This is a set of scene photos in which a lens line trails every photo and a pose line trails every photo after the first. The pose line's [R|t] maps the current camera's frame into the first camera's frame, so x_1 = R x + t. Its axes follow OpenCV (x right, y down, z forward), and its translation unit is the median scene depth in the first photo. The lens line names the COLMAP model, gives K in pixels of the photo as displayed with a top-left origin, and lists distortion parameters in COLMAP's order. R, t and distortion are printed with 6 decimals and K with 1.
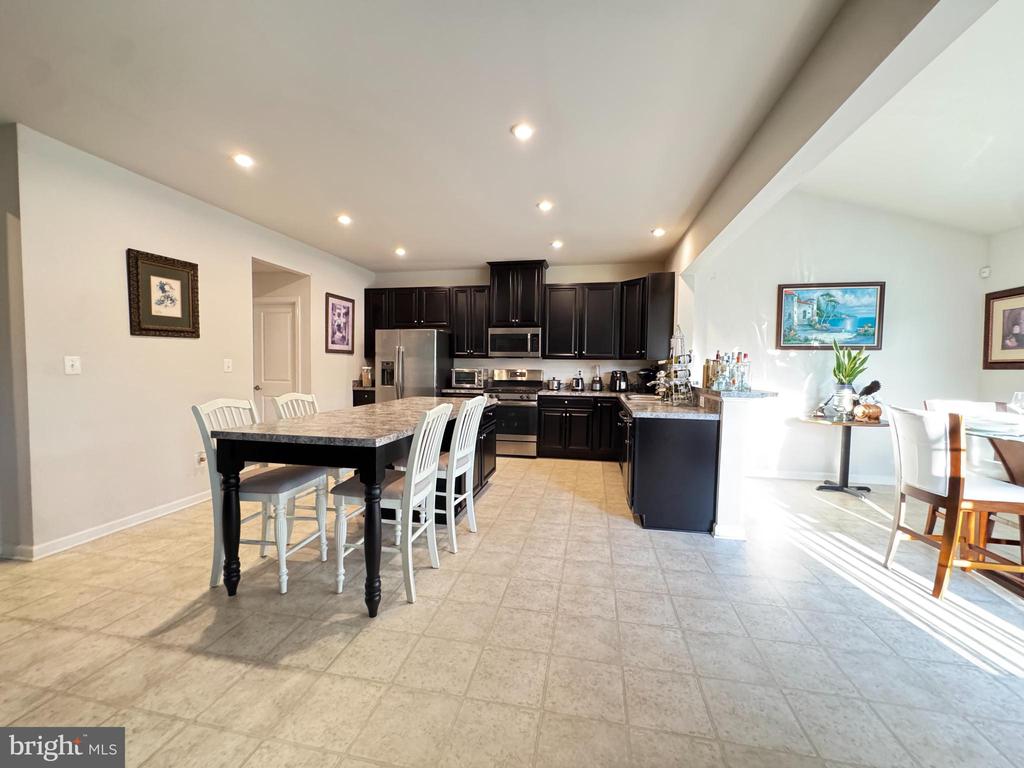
lens RADIAL K [[413.4, 0, 508.8], [0, 413.4, 379.8], [0, 0, 1]] dist [-0.000234, -0.000590]
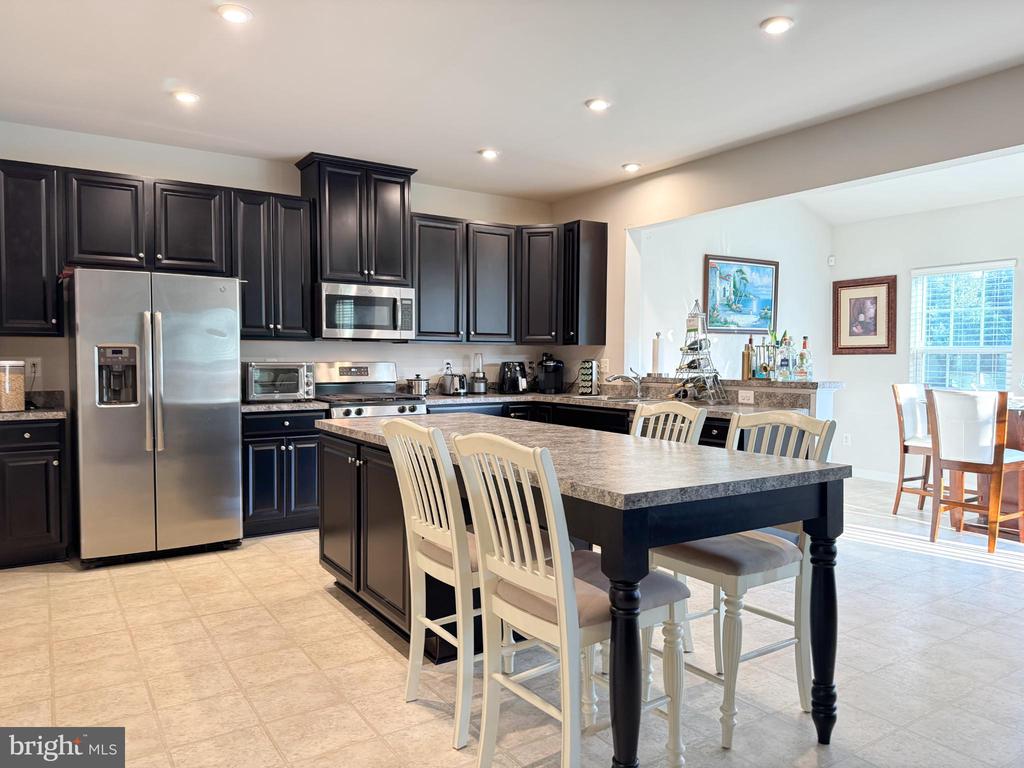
lens RADIAL K [[721.6, 0, 510.2], [0, 721.6, 393.9], [0, 0, 1]] dist [0.068798, -0.069705]
pose [[0.714217, -0.045098, 0.698470, -0.701415], [0.030079, 0.998978, 0.033743, -0.012741], [-0.699278, -0.003091, 0.714843, 0.249502]]
